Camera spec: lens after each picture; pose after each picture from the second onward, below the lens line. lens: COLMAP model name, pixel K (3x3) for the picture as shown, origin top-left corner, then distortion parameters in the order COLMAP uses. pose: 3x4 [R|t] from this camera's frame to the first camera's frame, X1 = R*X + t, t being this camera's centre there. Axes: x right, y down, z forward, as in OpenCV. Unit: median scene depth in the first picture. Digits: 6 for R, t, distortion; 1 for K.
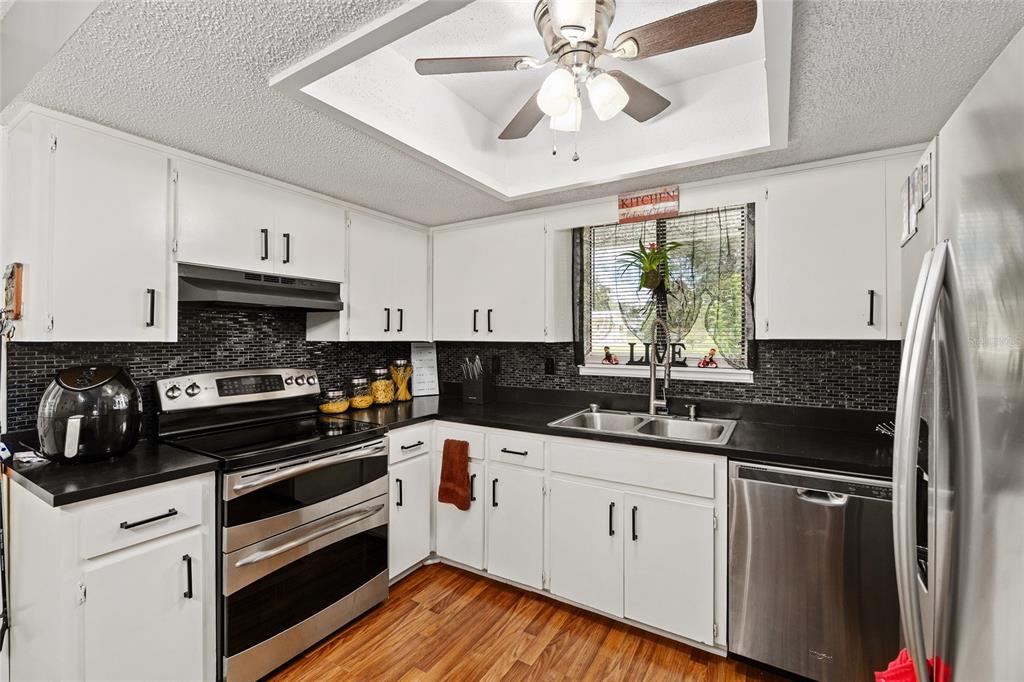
lens RADIAL K [[450.5, 0, 508.7], [0, 450.5, 335.8], [0, 0, 1]] dist [-0.003028, -0.001341]
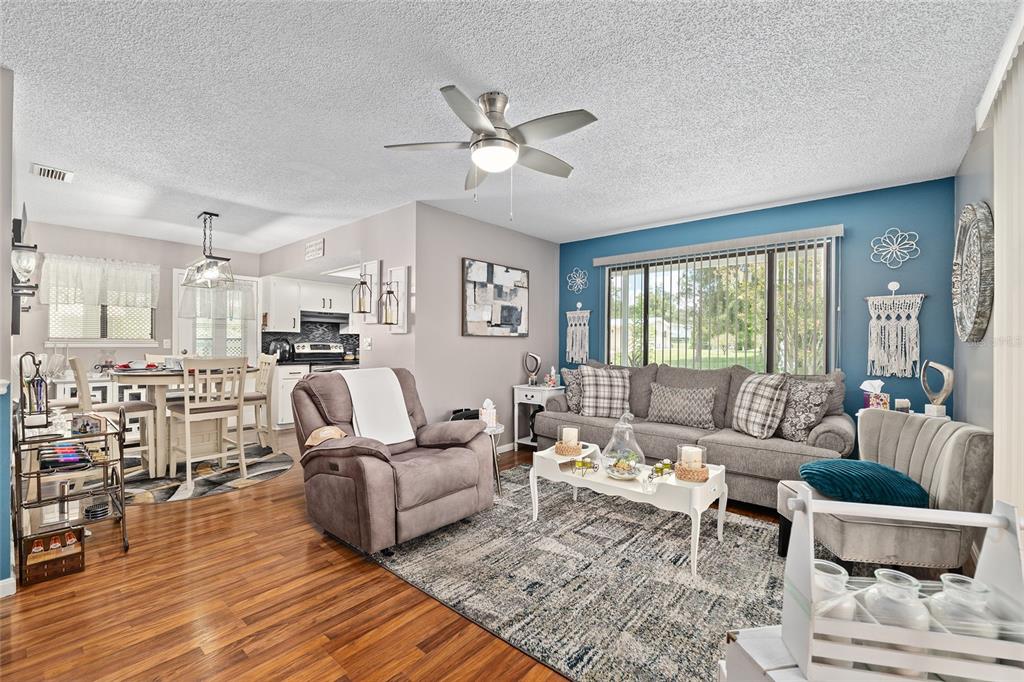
lens RADIAL K [[450.5, 0, 514.1], [0, 450.5, 344.9], [0, 0, 1]] dist [-0.003028, -0.001341]
pose [[0.986908, 0.006497, -0.161154, 1.228522], [-0.006202, 0.999978, 0.002334, 0.075392], [0.161166, -0.001304, 0.986926, -1.824390]]
